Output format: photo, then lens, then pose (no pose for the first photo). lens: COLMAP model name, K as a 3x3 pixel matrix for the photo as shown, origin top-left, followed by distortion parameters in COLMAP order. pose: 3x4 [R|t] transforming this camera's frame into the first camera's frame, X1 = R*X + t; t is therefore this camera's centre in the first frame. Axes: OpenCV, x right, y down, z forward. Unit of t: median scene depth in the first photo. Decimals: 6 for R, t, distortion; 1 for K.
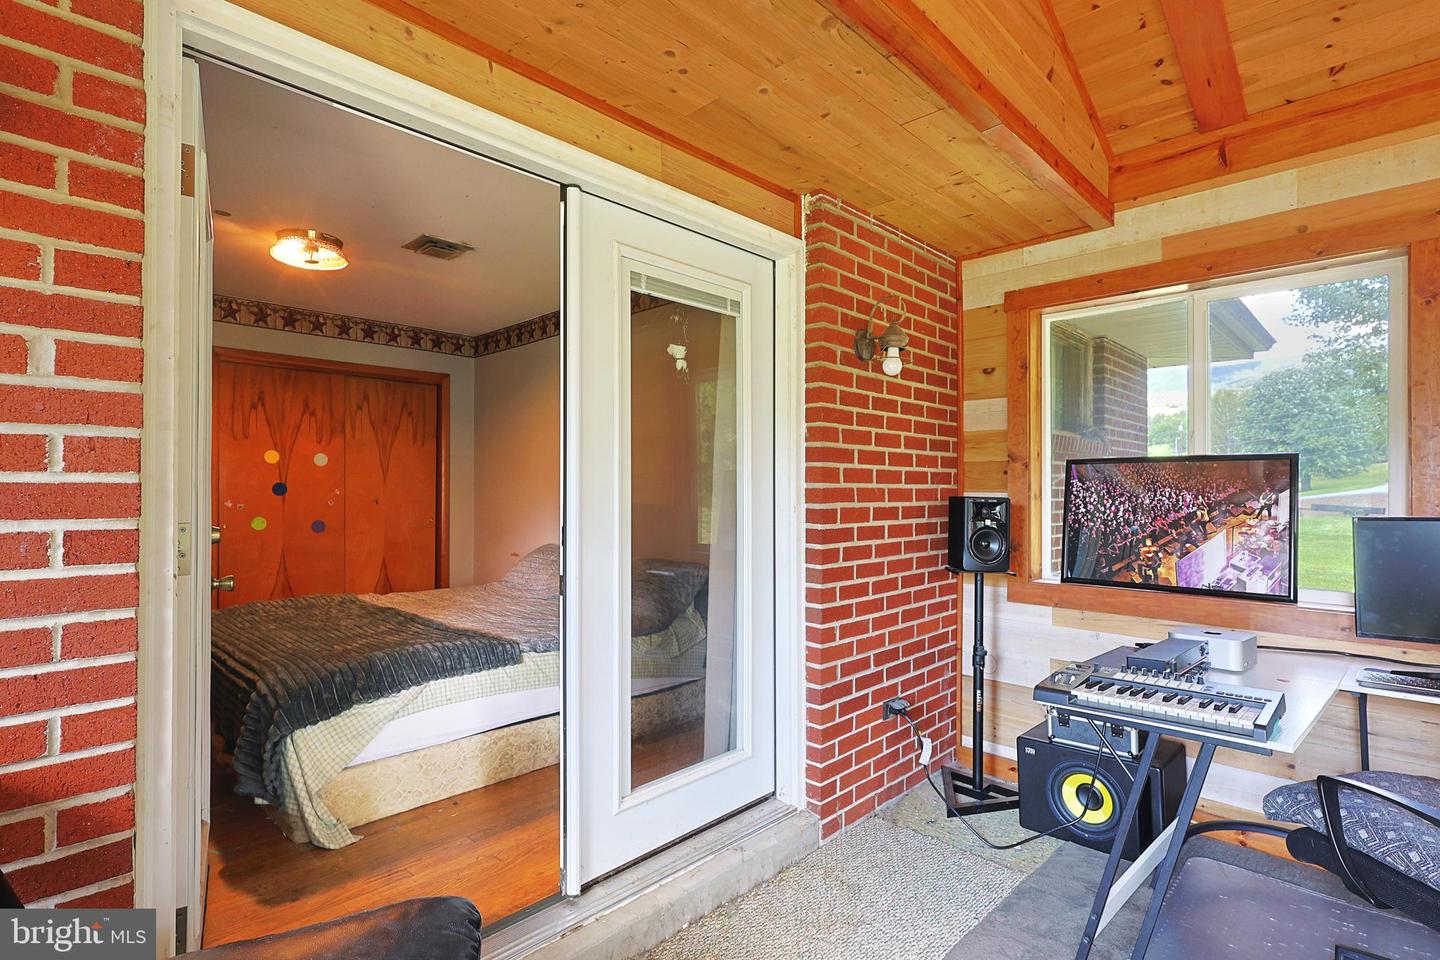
lens RADIAL K [[711.7, 0, 718.0], [0, 711.7, 485.9], [0, 0, 1]] dist [0.003409, 0.002559]
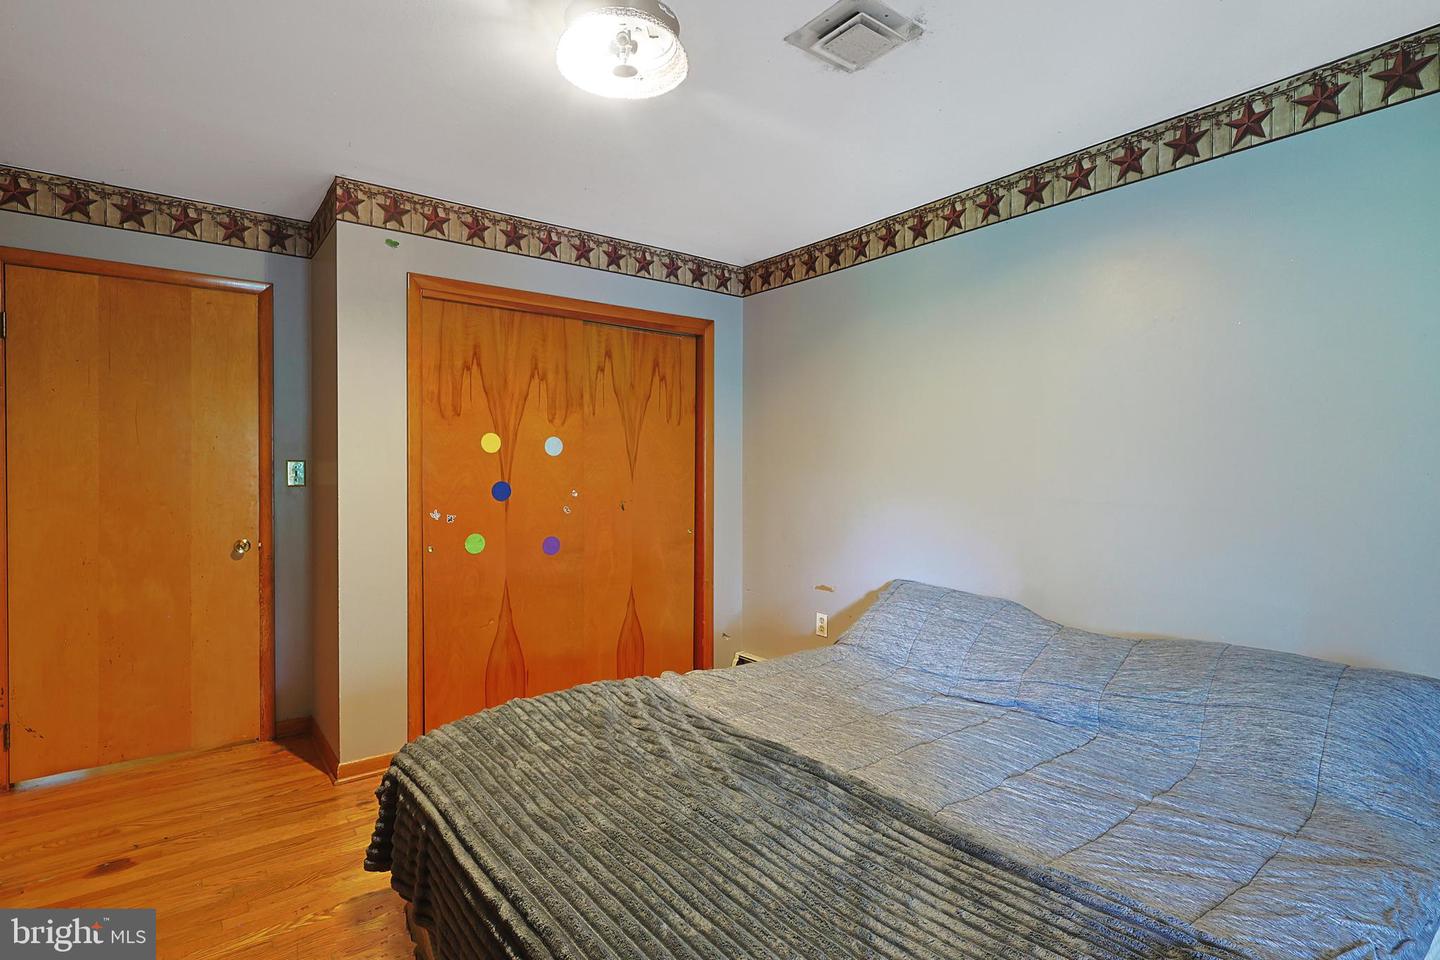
lens RADIAL K [[711.7, 0, 725.6], [0, 711.7, 471.2], [0, 0, 1]] dist [0.003409, 0.002559]
pose [[0.991205, 0.003558, -0.132287, -0.303278], [-0.001644, 0.999892, 0.014580, -0.022834], [0.132325, -0.014235, 0.991104, 0.349454]]
